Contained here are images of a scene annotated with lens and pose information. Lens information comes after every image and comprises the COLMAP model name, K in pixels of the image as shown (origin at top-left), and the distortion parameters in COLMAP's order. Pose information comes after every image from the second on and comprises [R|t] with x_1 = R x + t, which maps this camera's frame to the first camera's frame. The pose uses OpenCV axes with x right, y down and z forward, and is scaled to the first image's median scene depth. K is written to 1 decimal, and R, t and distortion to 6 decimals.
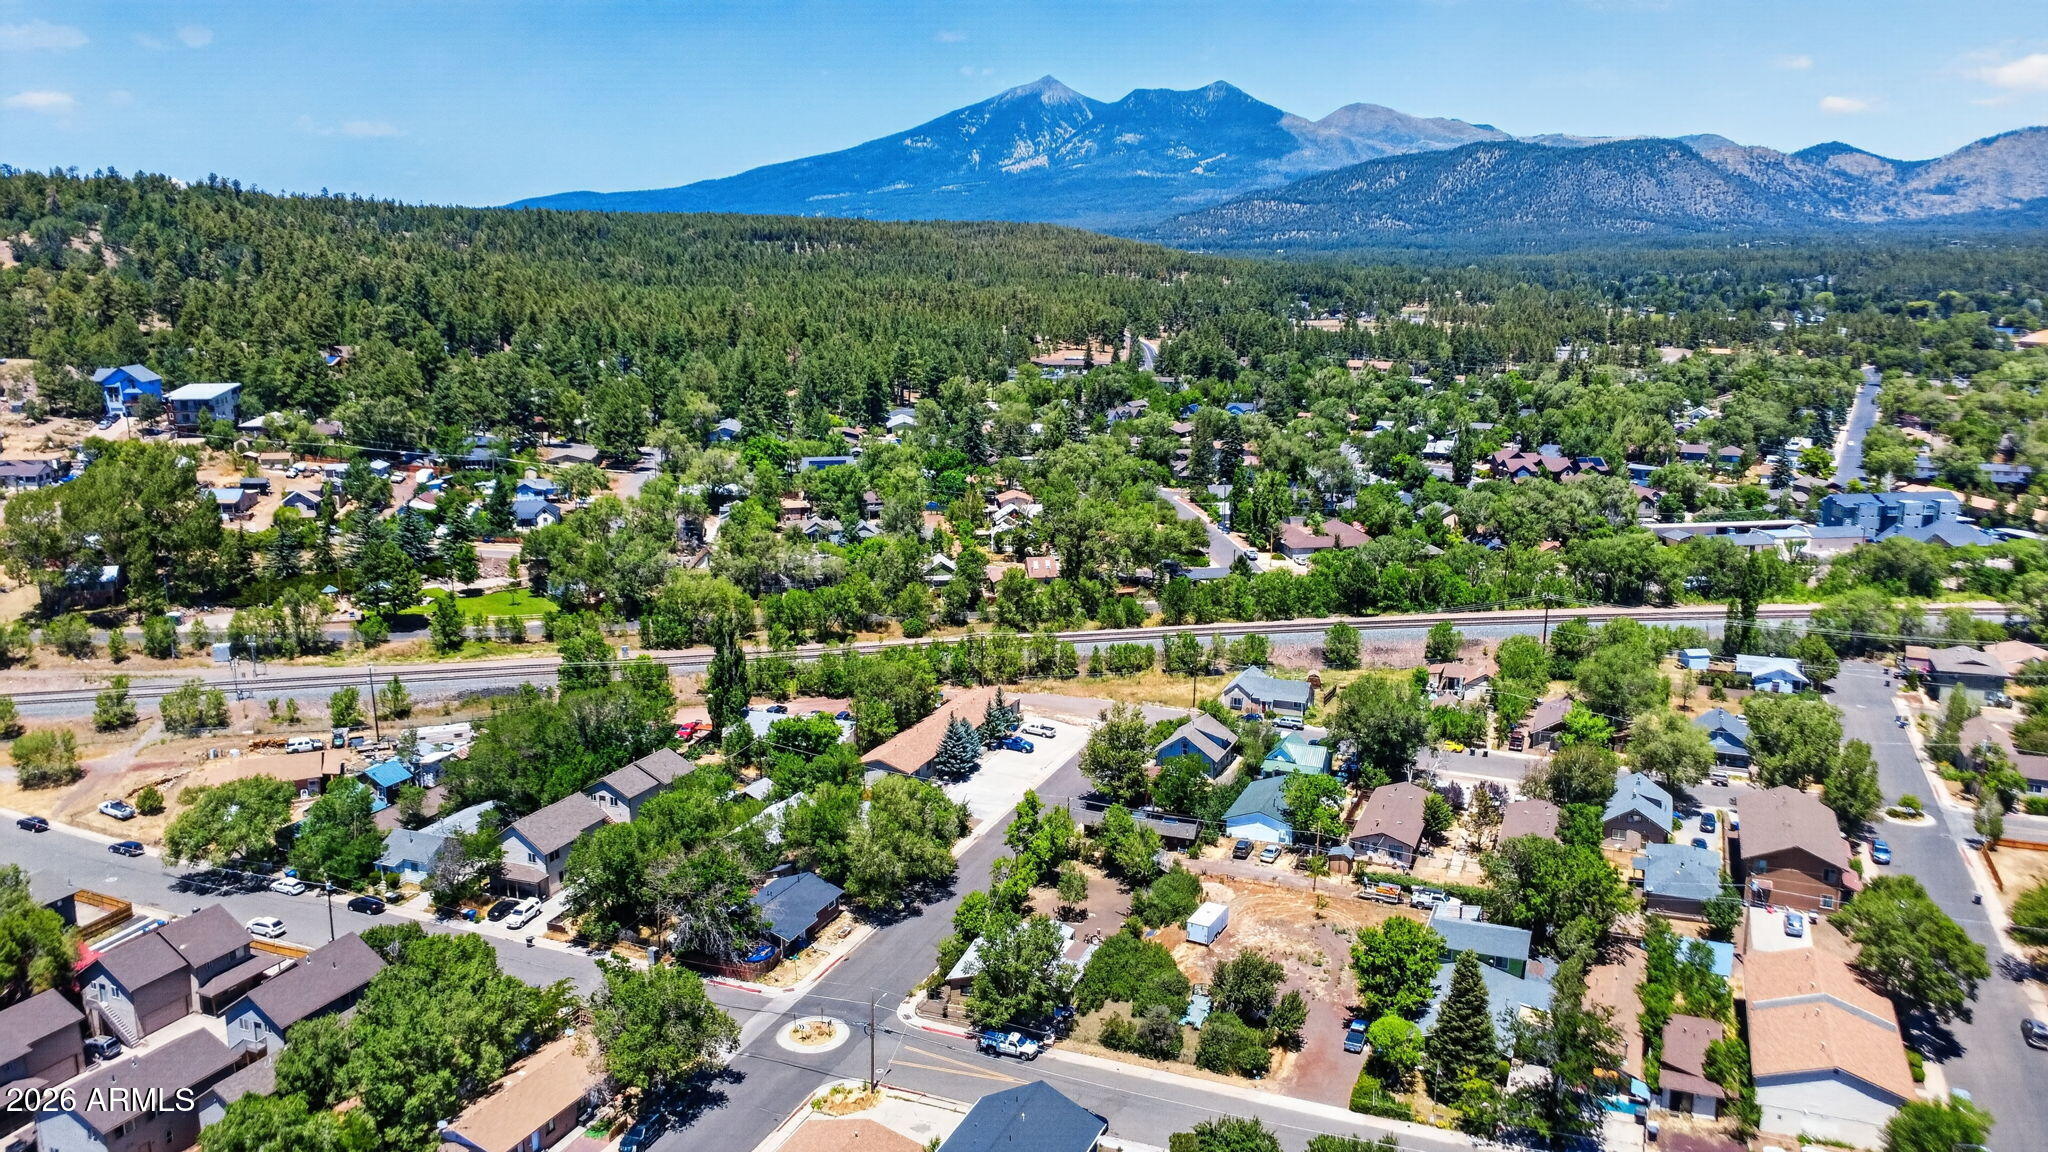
lens RADIAL K [[1551.2, 0, 1028.1], [0, 1551.2, 576.9], [0, 0, 1]] dist [0.007816, -0.005225]
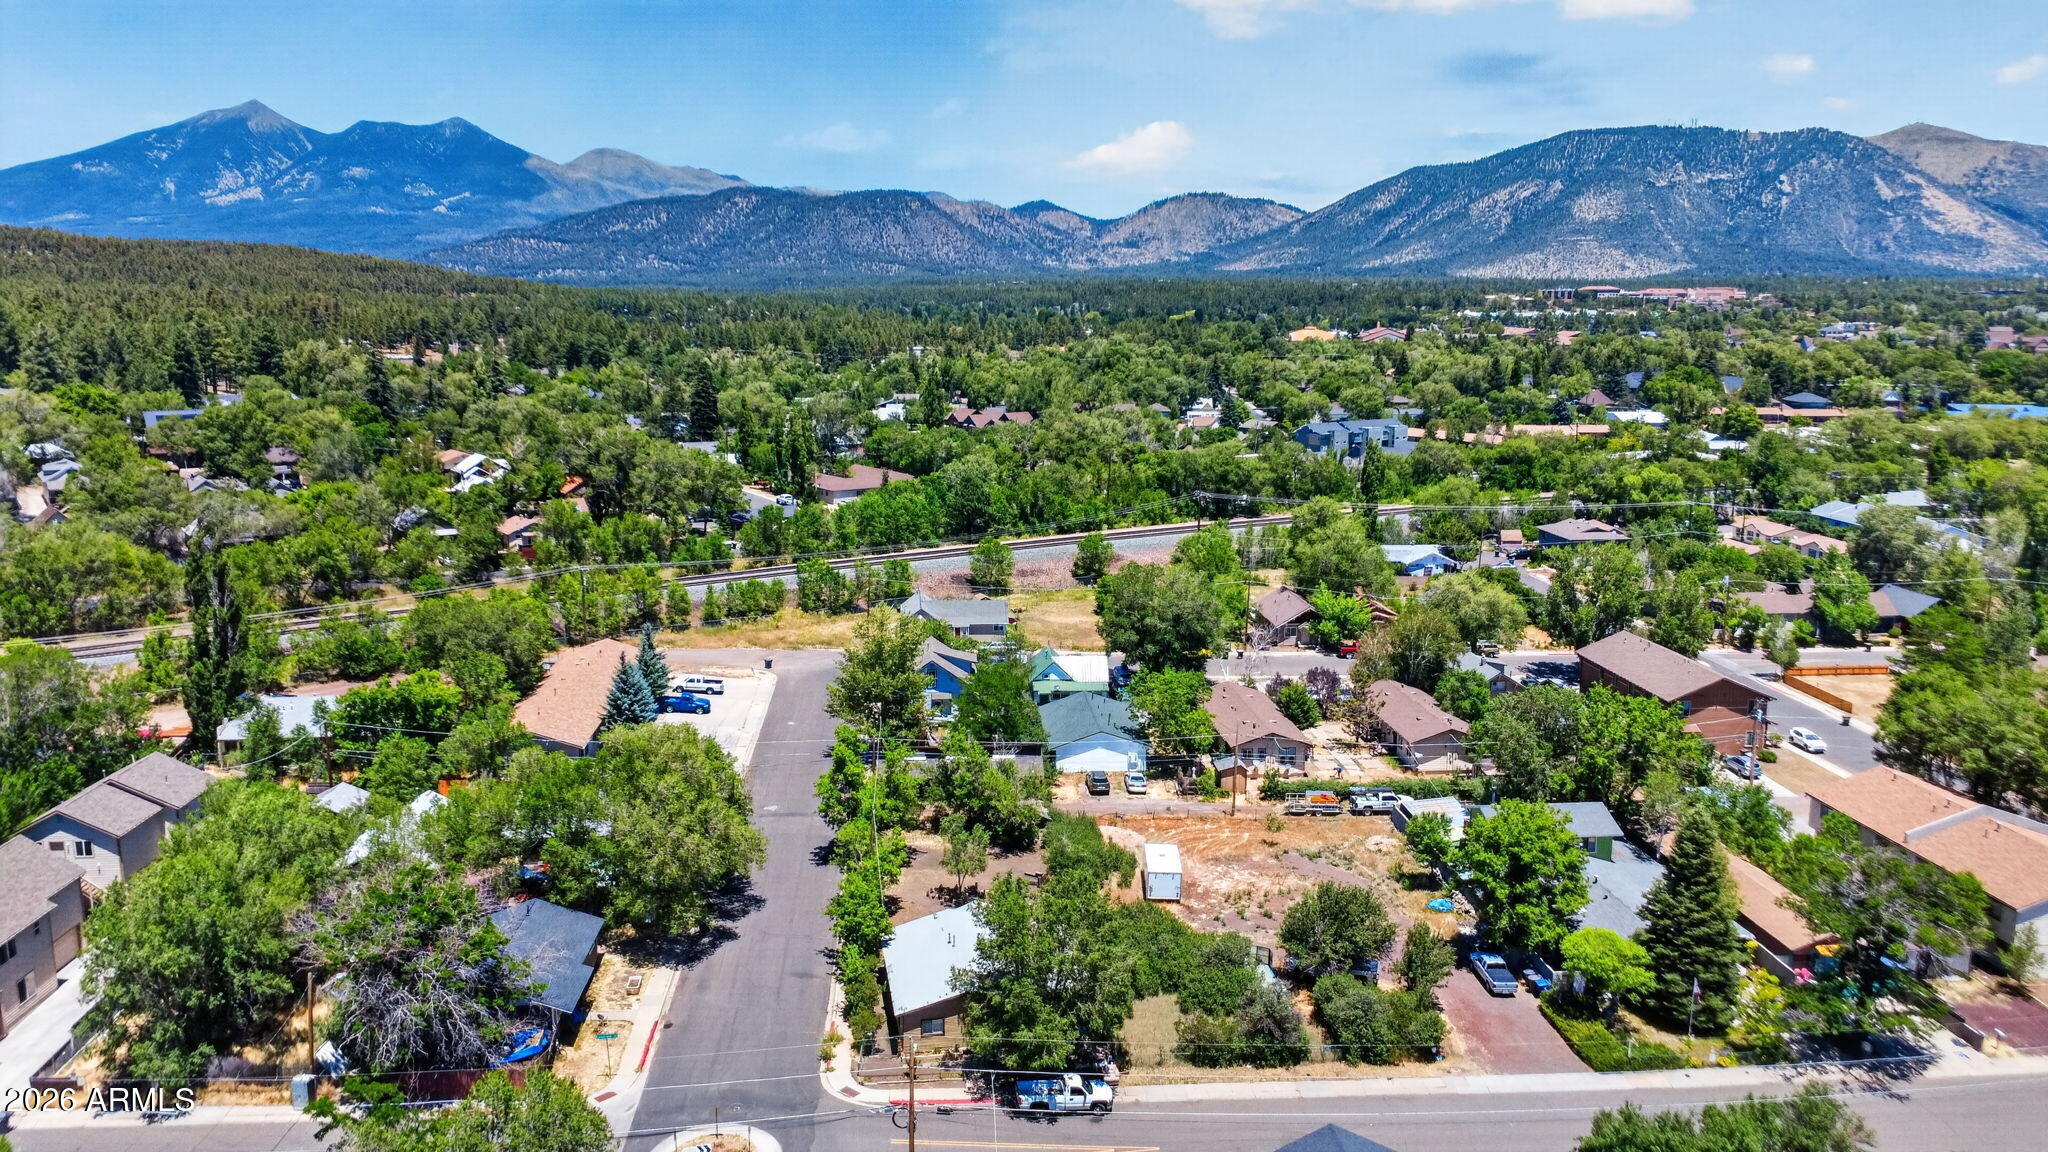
lens RADIAL K [[1551.2, 0, 1023.8], [0, 1551.2, 572.8], [0, 0, 1]] dist [0.007816, -0.005225]
pose [[0.894679, -0.072007, 0.440867, -0.115392], [0.087013, 0.996110, -0.013886, 0.047576], [-0.438152, 0.050785, 0.897465, 0.200793]]
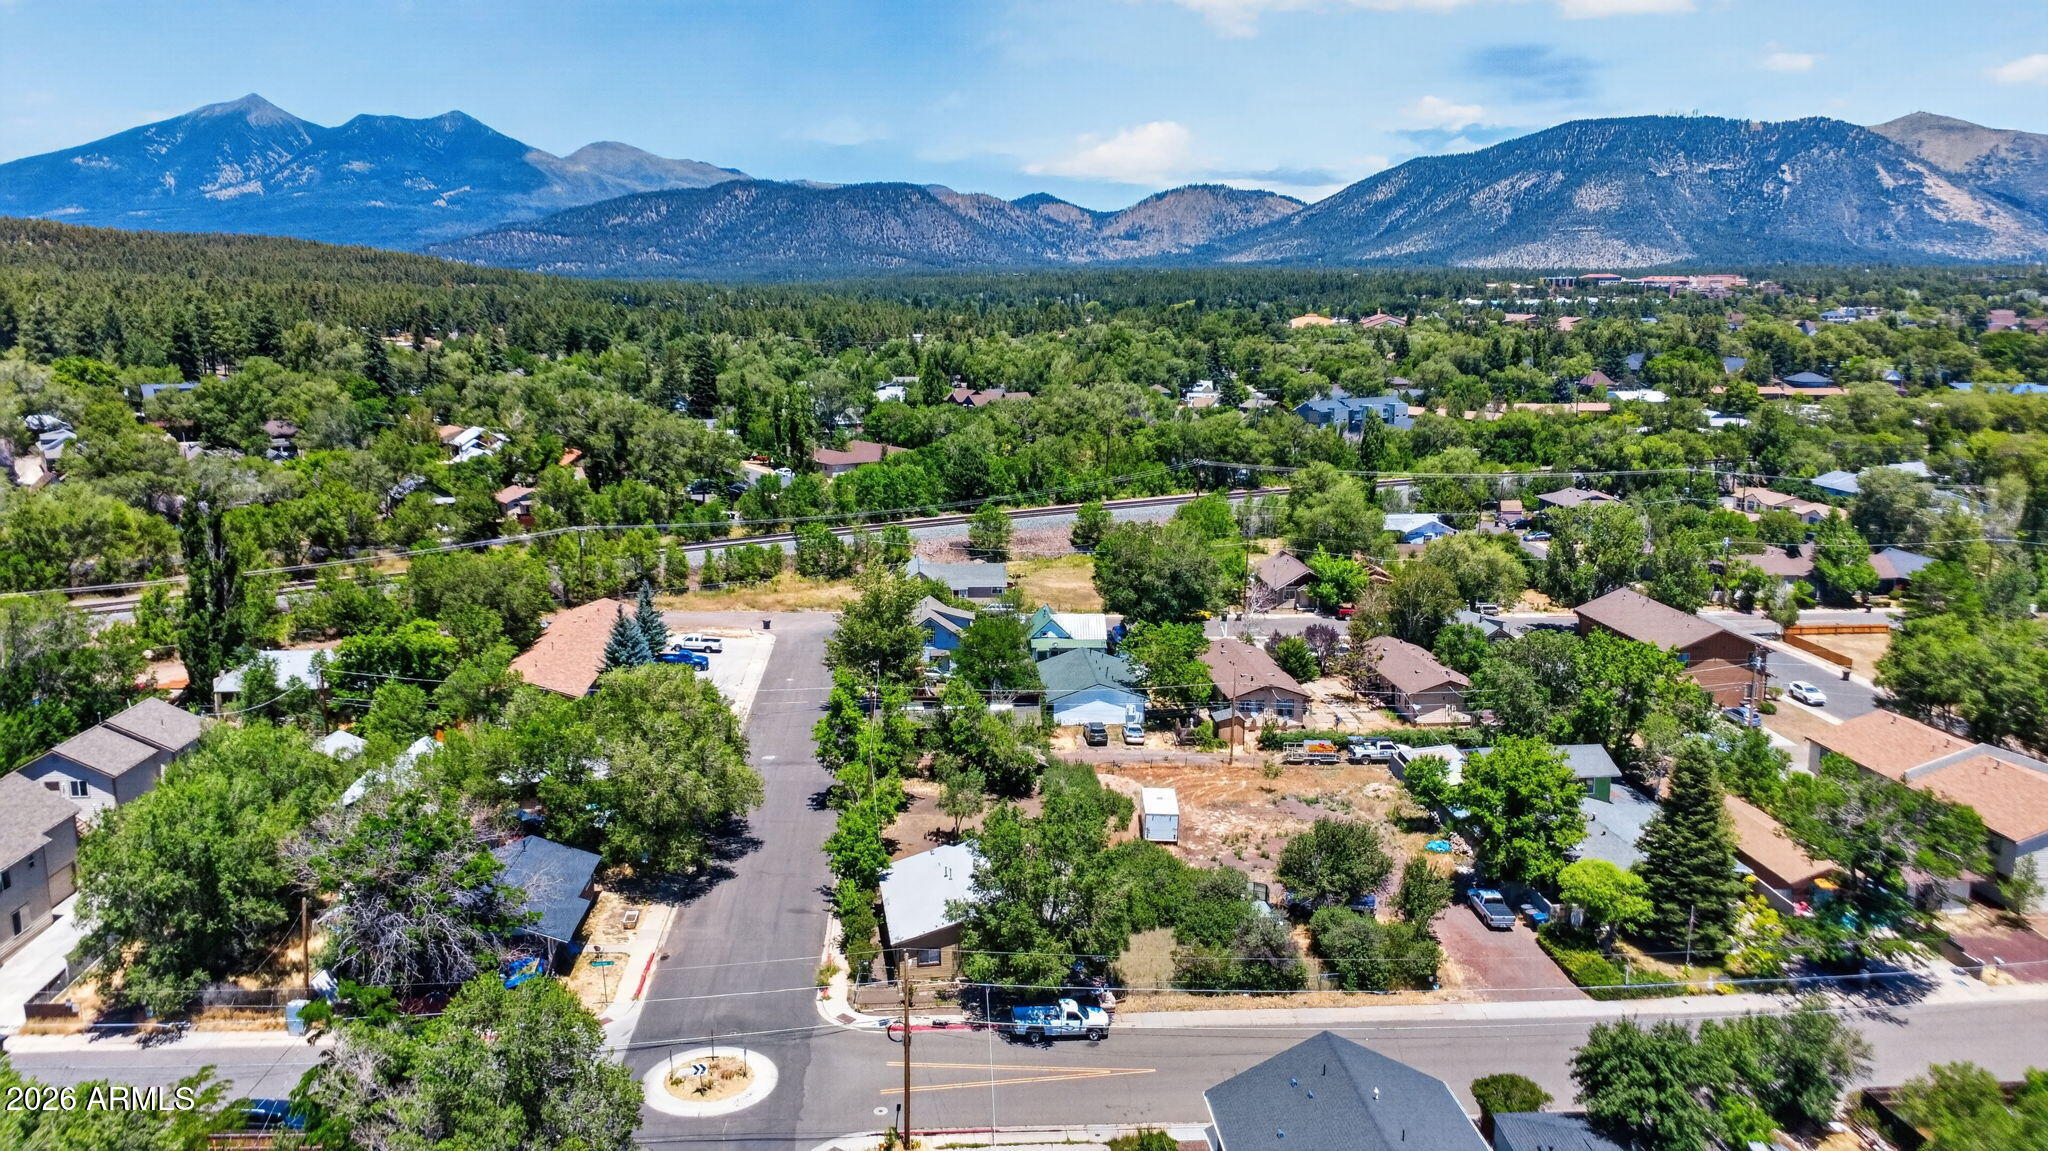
lens RADIAL K [[1551.2, 0, 1023.3], [0, 1551.2, 573.9], [0, 0, 1]] dist [0.007816, -0.005225]
pose [[0.895009, -0.076105, 0.439507, -0.114963], [0.089200, 0.995971, -0.009184, 0.058758], [-0.437038, 0.047424, 0.898192, 0.201667]]
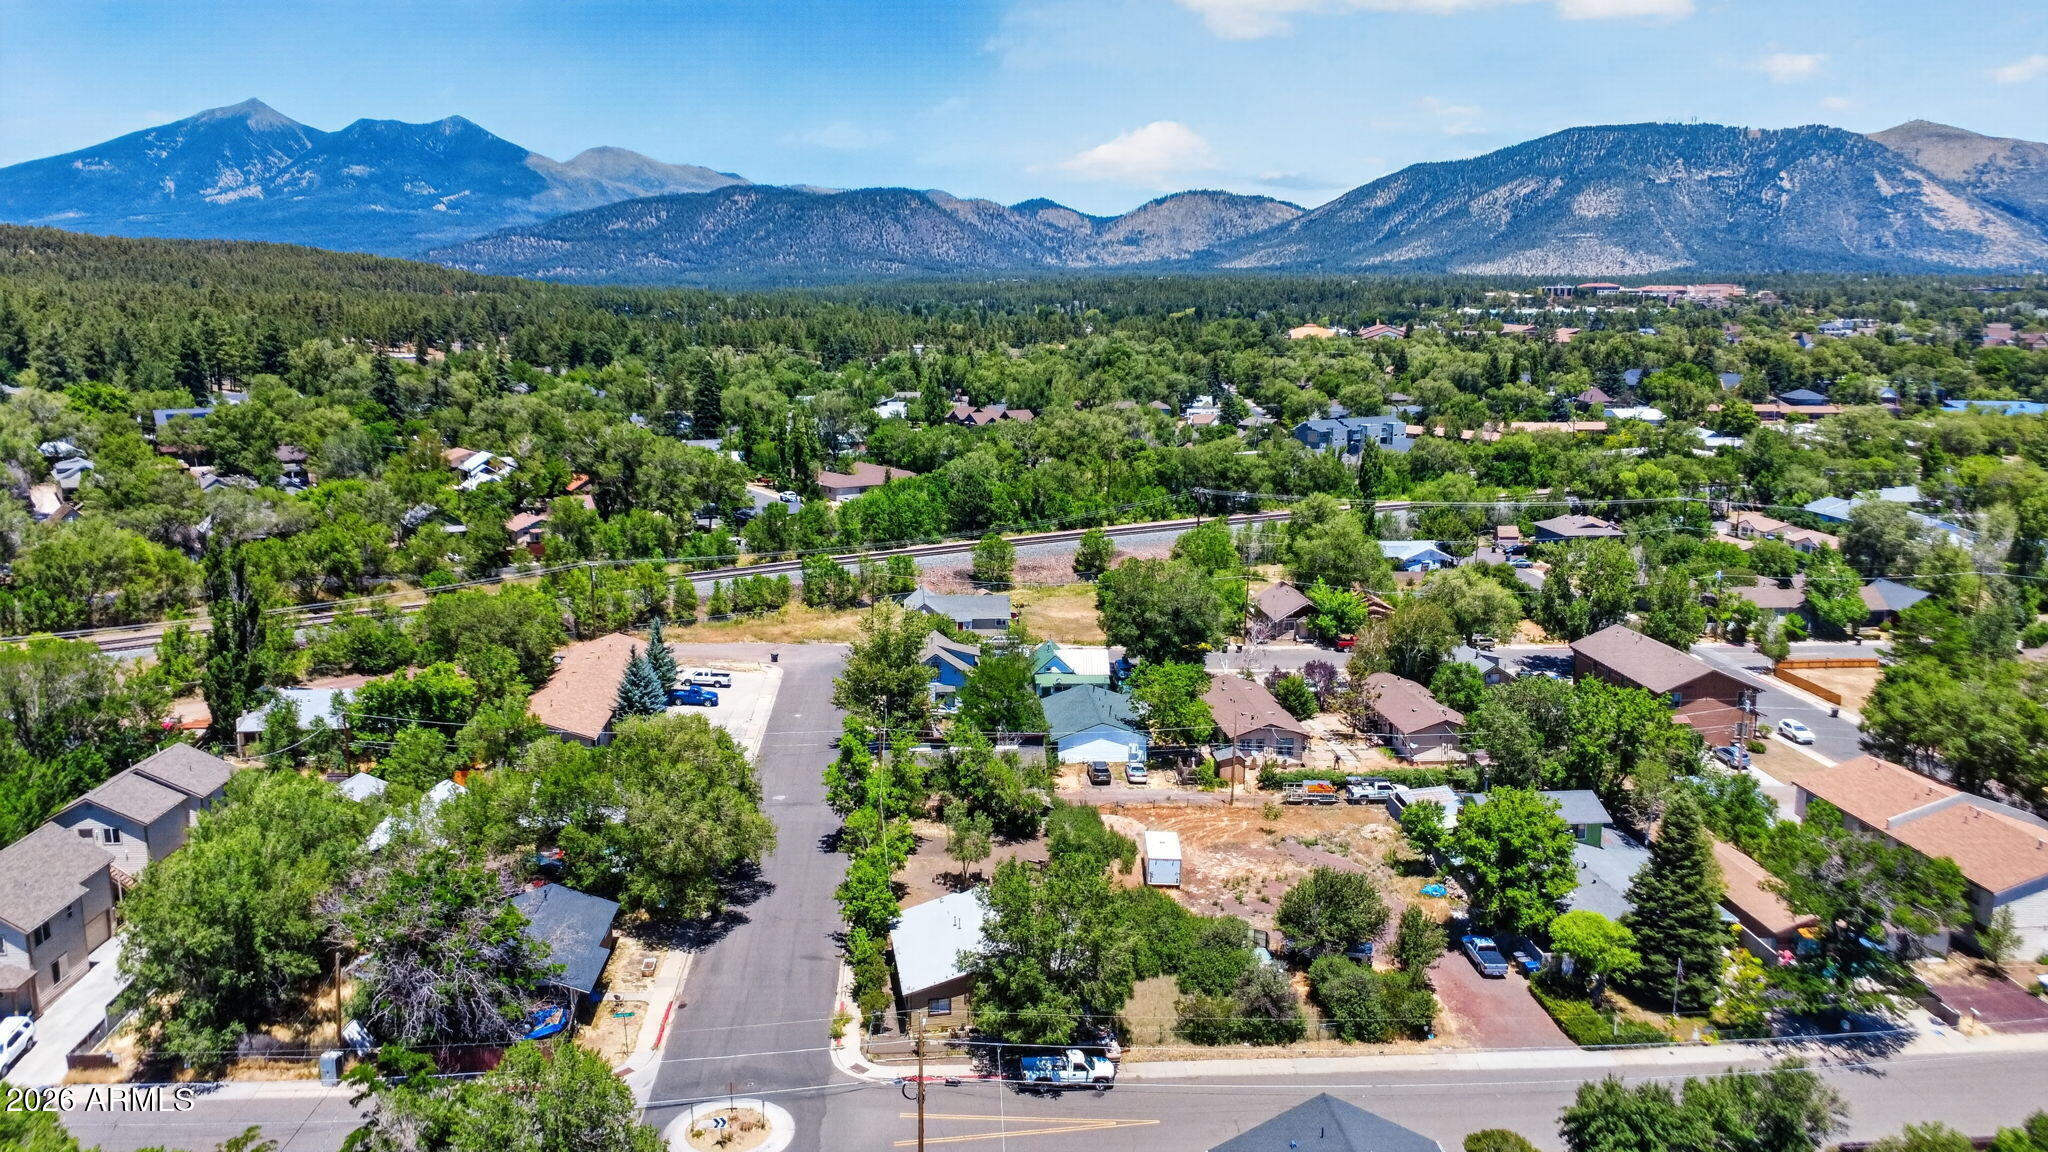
lens RADIAL K [[1551.2, 0, 1023.1], [0, 1551.2, 574.8], [0, 0, 1]] dist [0.007816, -0.005225]
pose [[0.894883, -0.074025, 0.440119, -0.119553], [0.087937, 0.996062, -0.011270, 0.048495], [-0.437551, 0.048788, 0.897869, 0.193926]]
